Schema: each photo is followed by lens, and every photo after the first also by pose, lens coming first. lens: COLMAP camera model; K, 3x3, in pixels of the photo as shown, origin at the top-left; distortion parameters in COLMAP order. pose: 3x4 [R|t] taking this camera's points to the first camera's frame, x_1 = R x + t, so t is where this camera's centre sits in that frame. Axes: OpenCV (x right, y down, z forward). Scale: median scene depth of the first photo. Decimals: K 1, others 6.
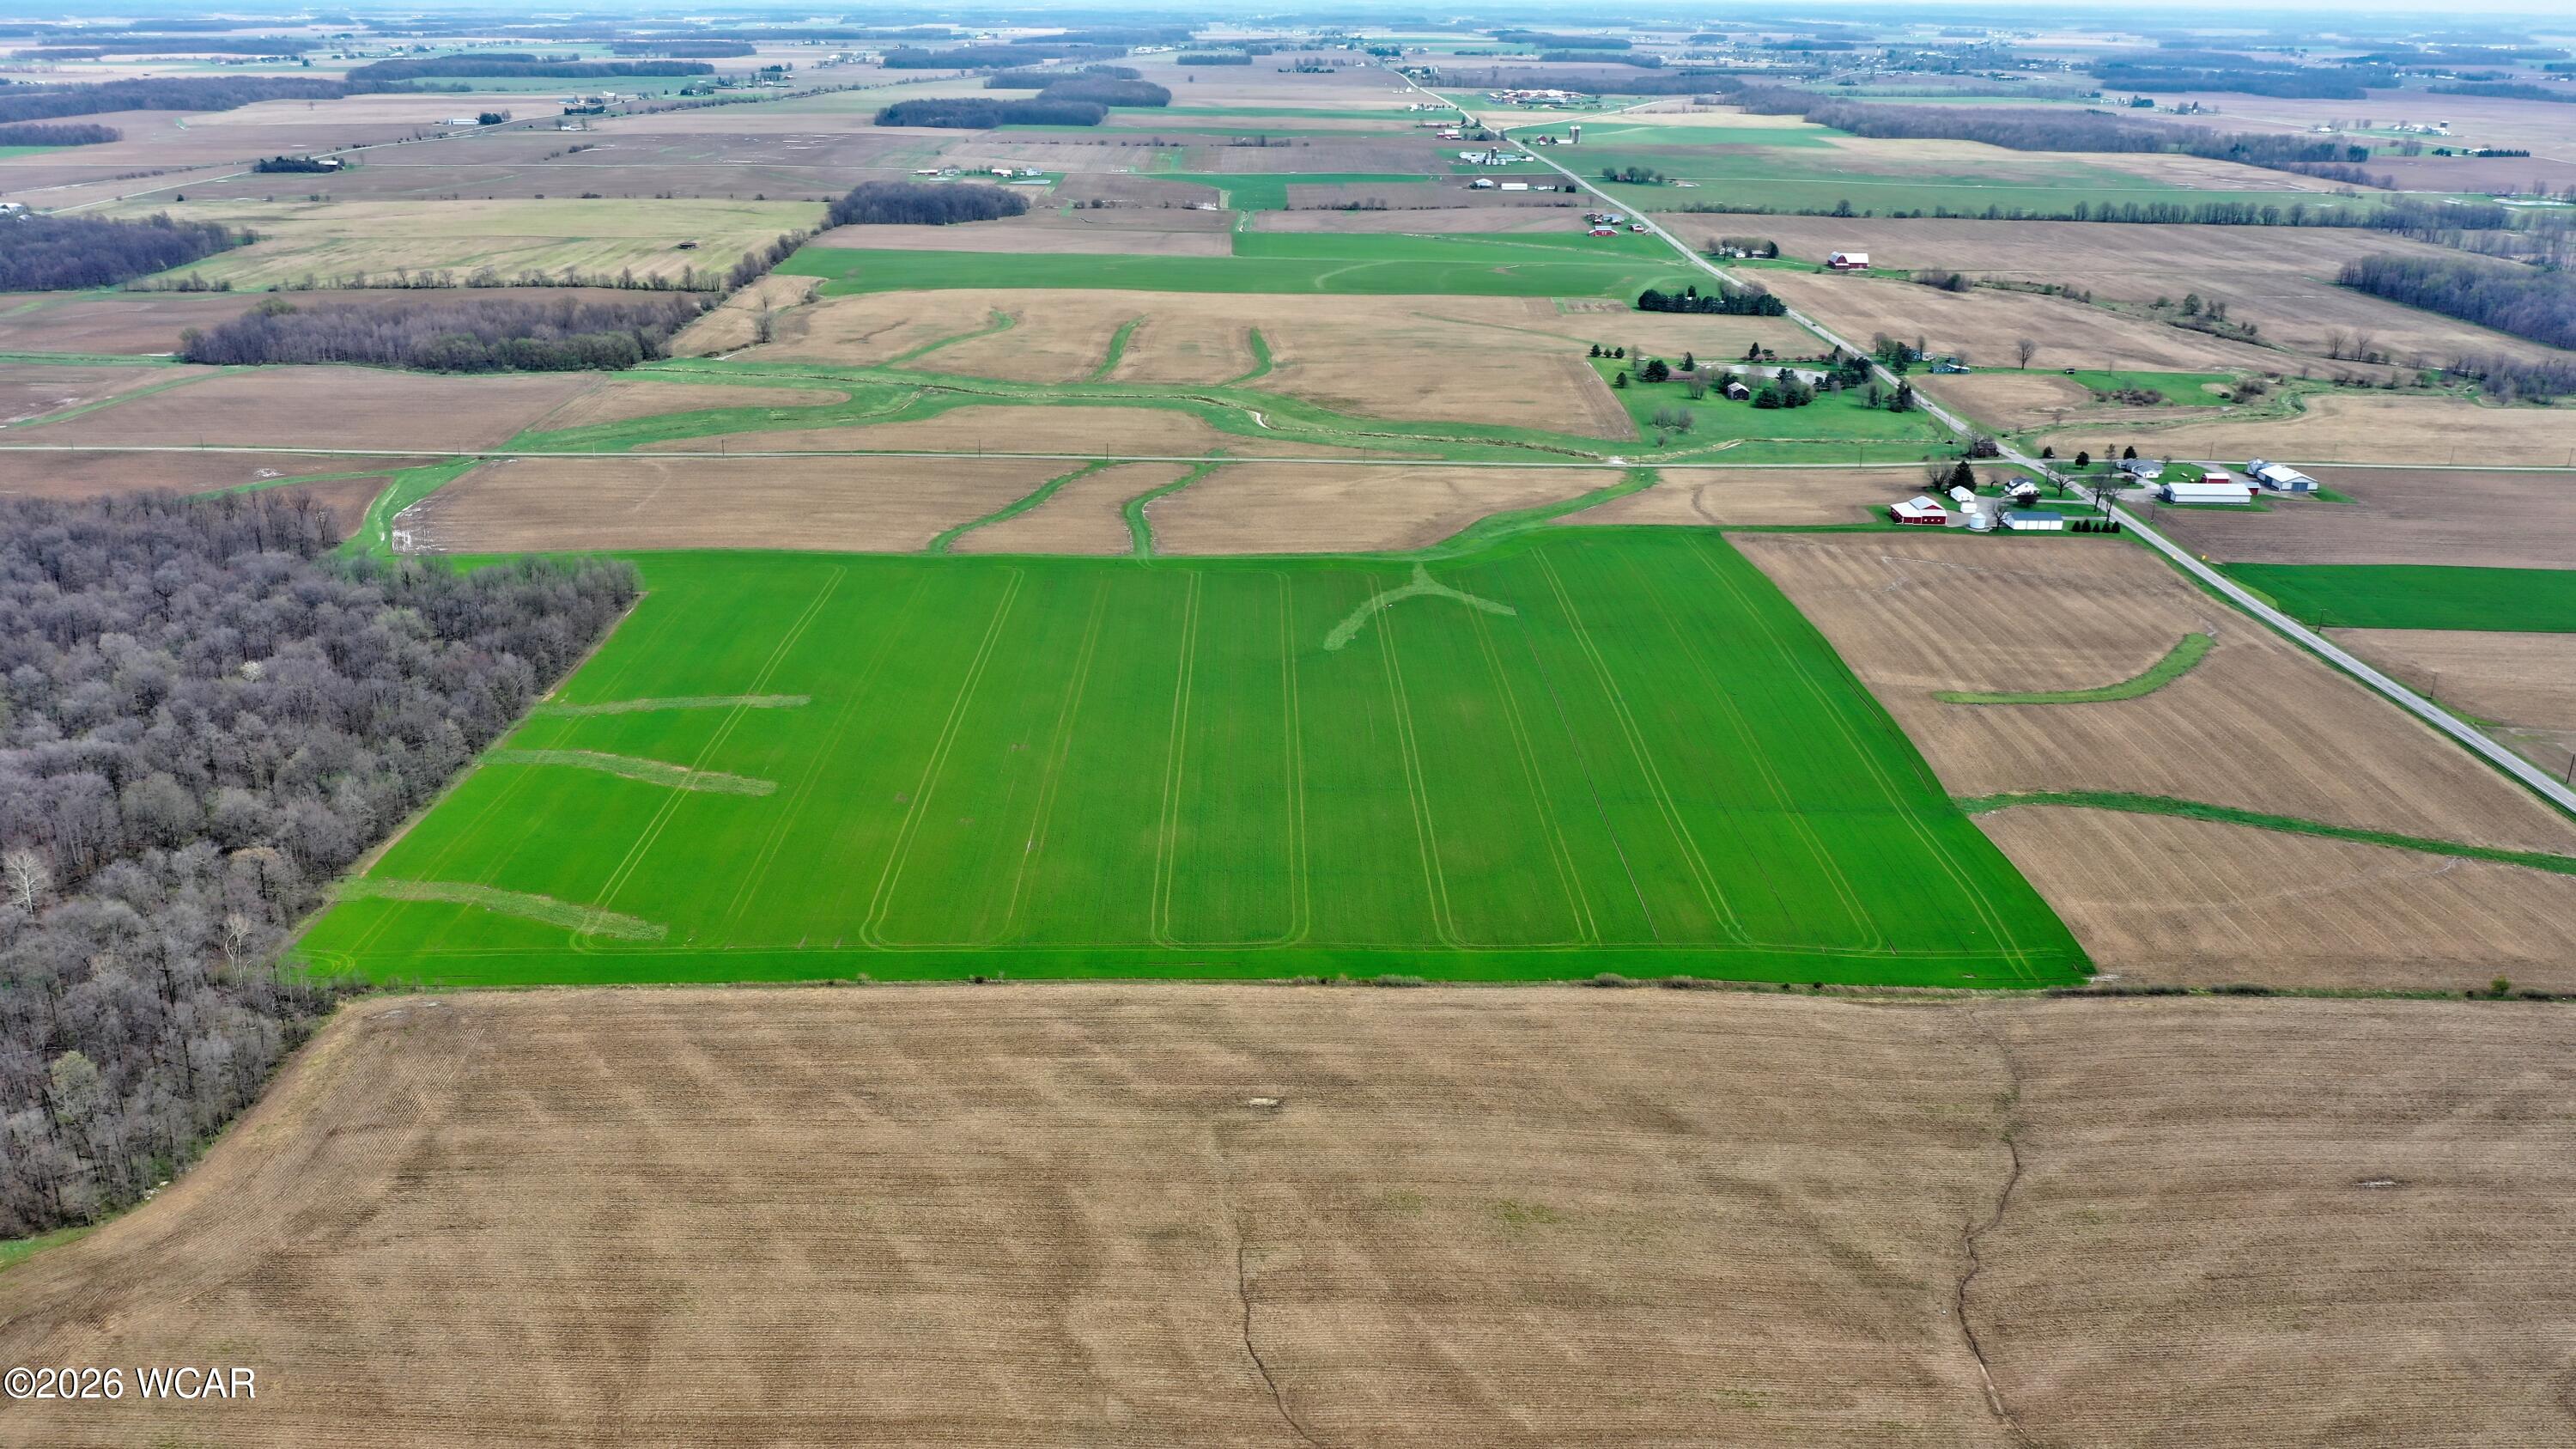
lens RADIAL K [[1971.9, 0, 1285.6], [0, 1971.9, 723.3], [0, 0, 1]] dist [-0.001431, -0.013776]
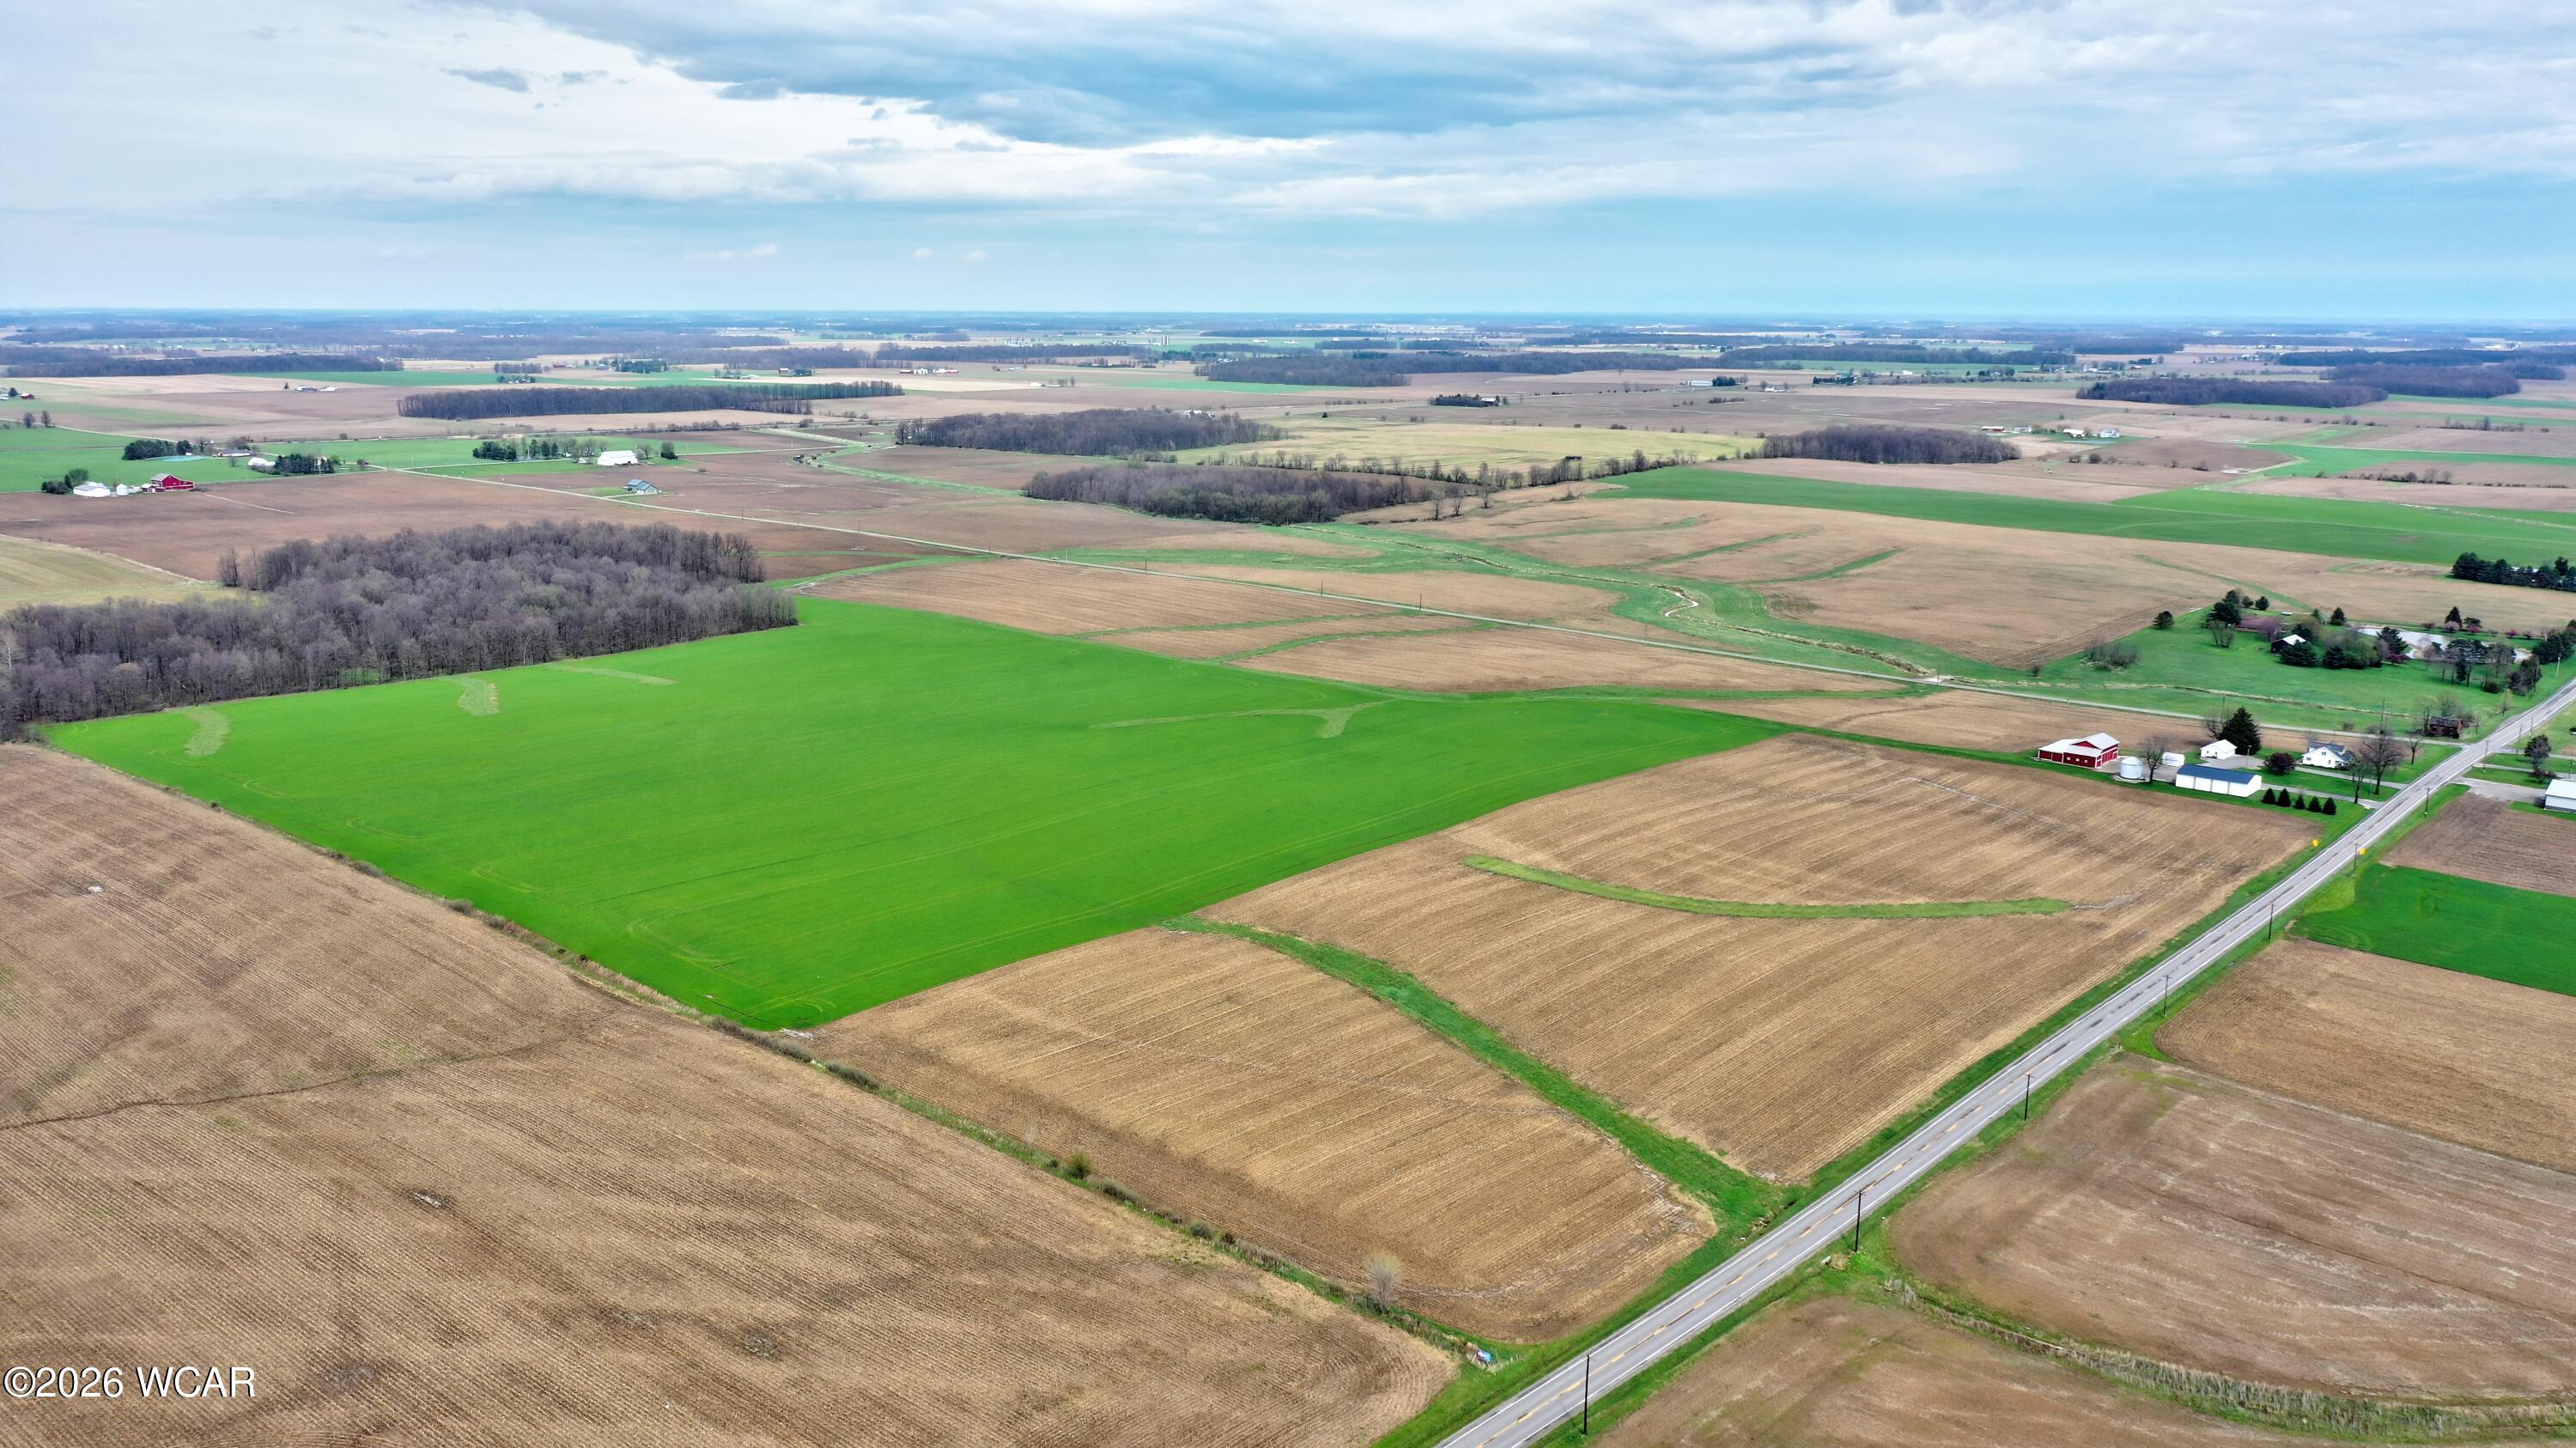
lens RADIAL K [[1971.8, 0, 1283.9], [0, 1971.8, 724.8], [0, 0, 1]] dist [-0.001431, -0.013776]
pose [[0.749040, 0.137264, -0.648150, 0.813626], [-0.230891, 0.971054, -0.061183, 0.000602], [0.620990, 0.195480, 0.759051, 0.325999]]
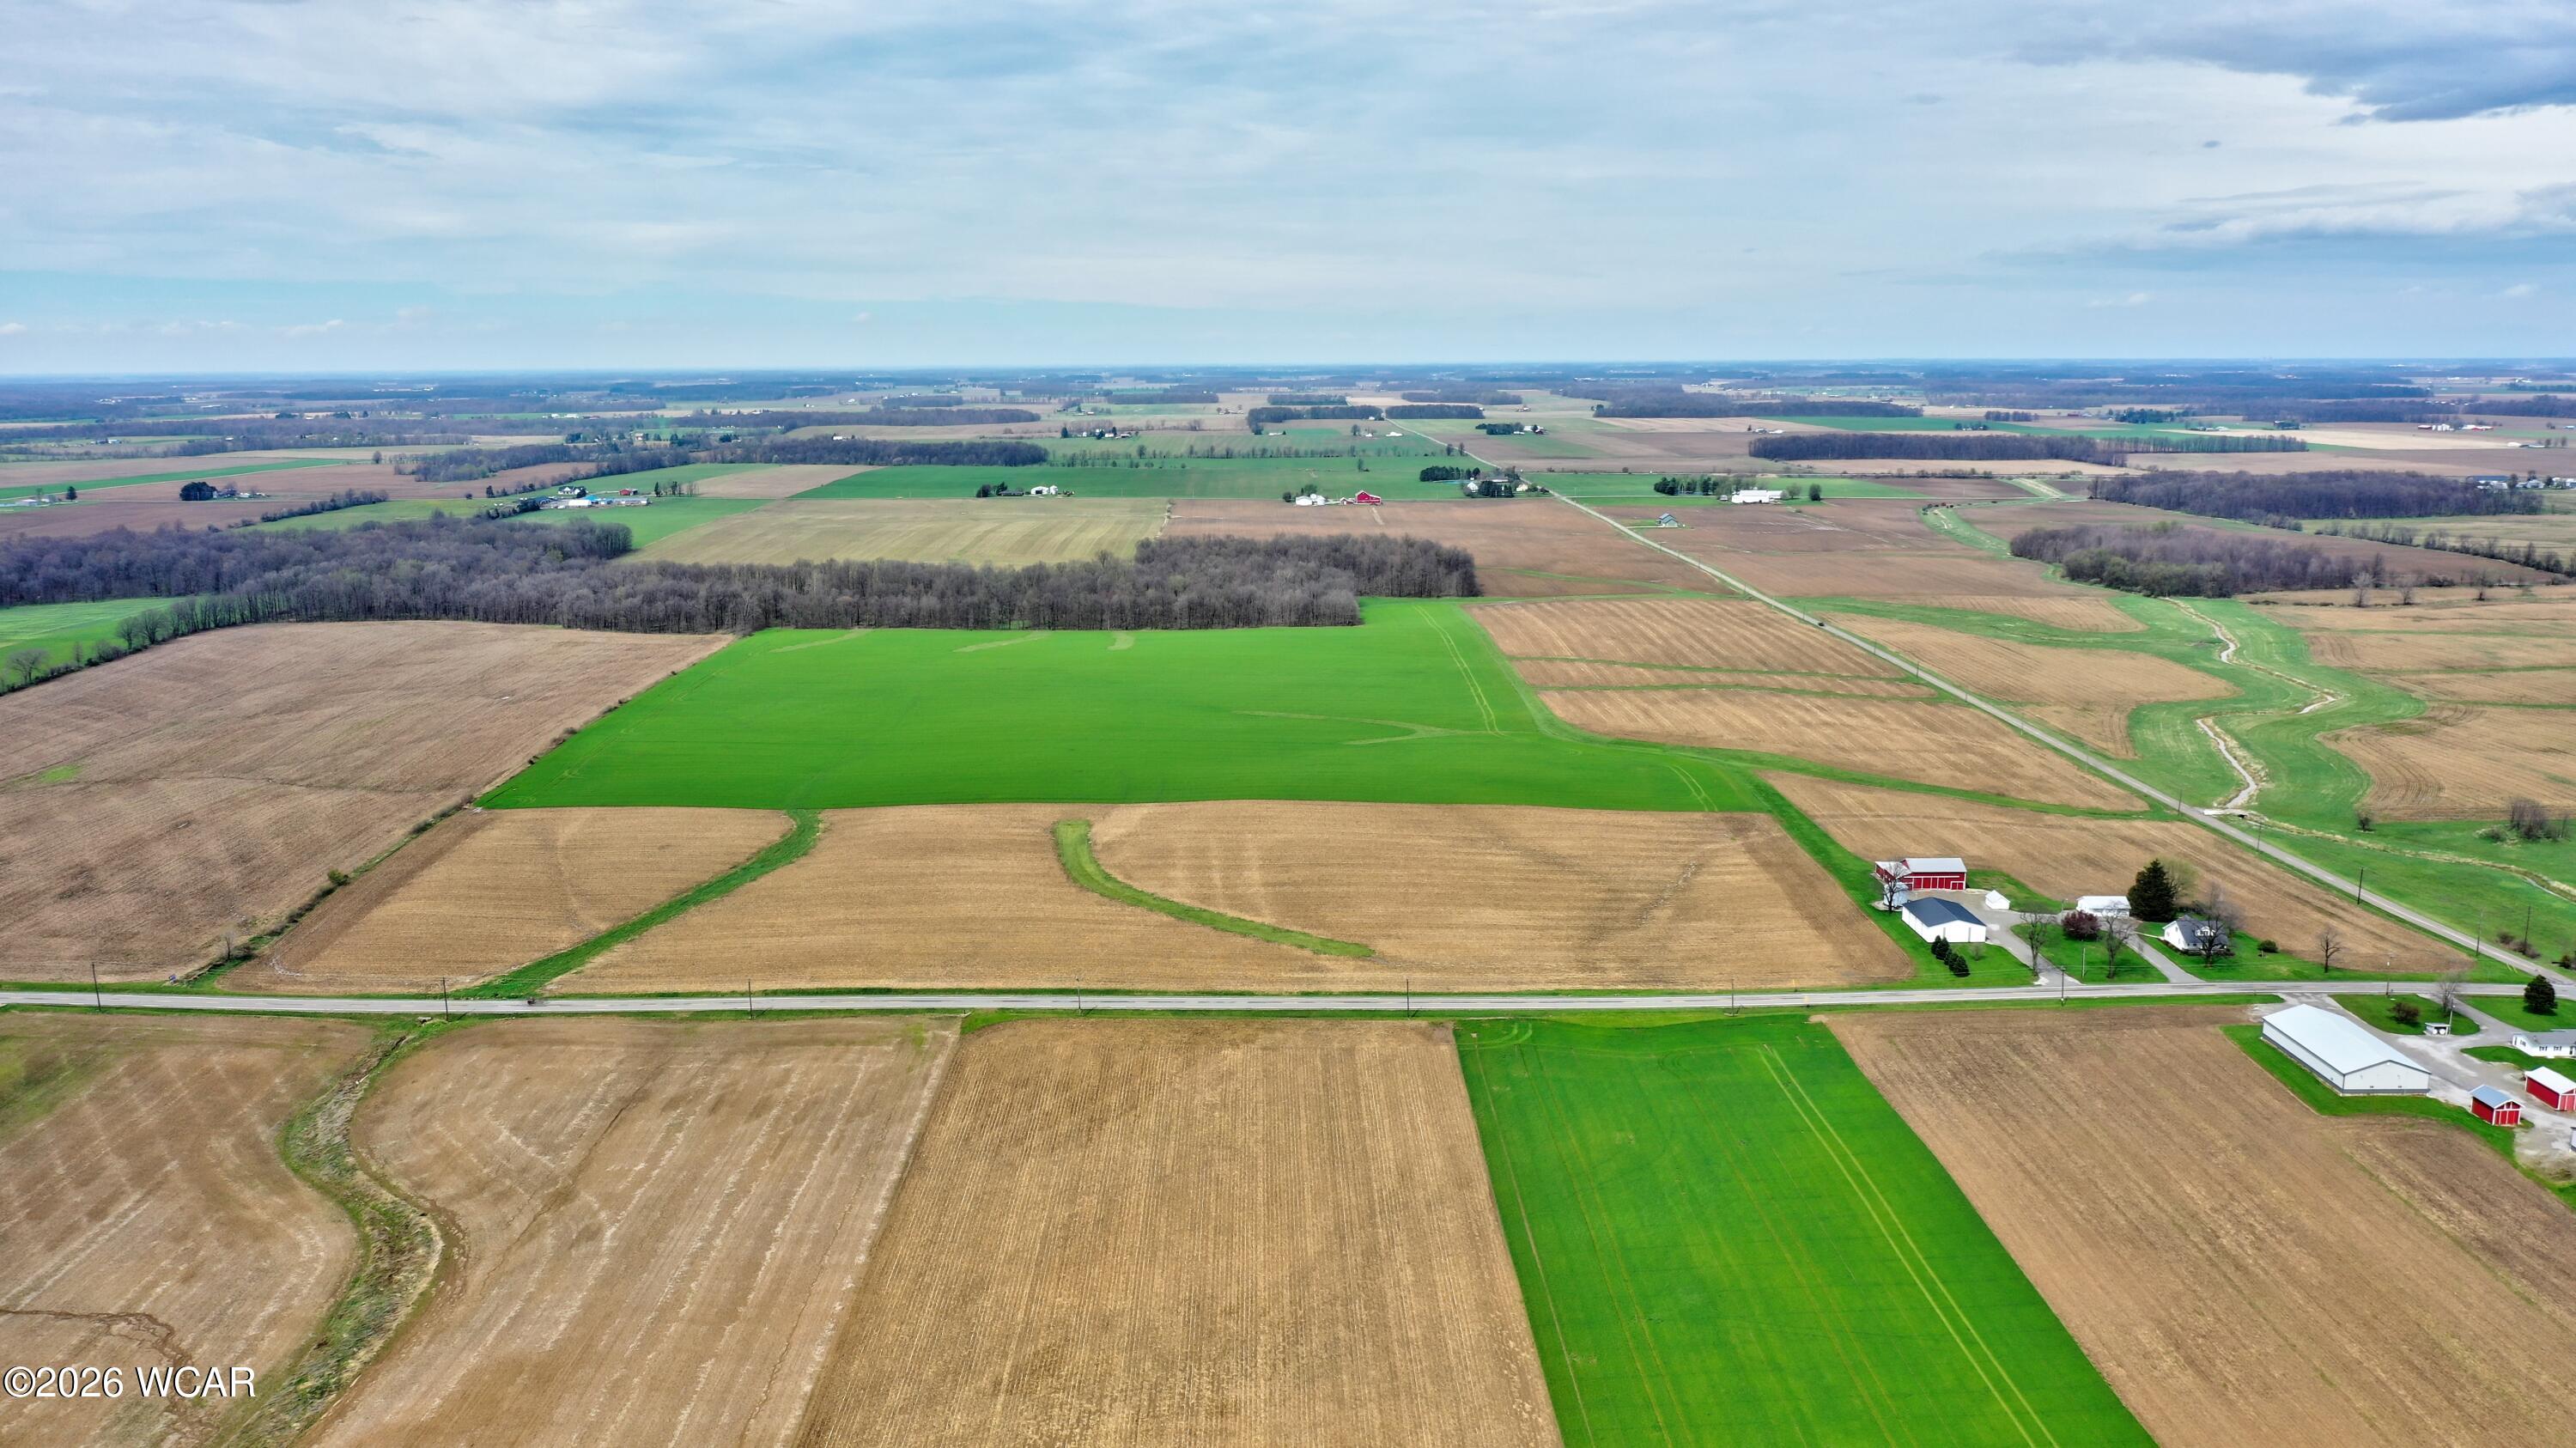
lens RADIAL K [[1971.8, 0, 1300.4], [0, 1971.8, 730.1], [0, 0, 1]] dist [-0.001431, -0.013776]
pose [[0.028572, 0.183143, -0.982671, 1.321945], [-0.341862, 0.925583, 0.162564, -0.260366], [0.939316, 0.331293, 0.089056, 1.028619]]
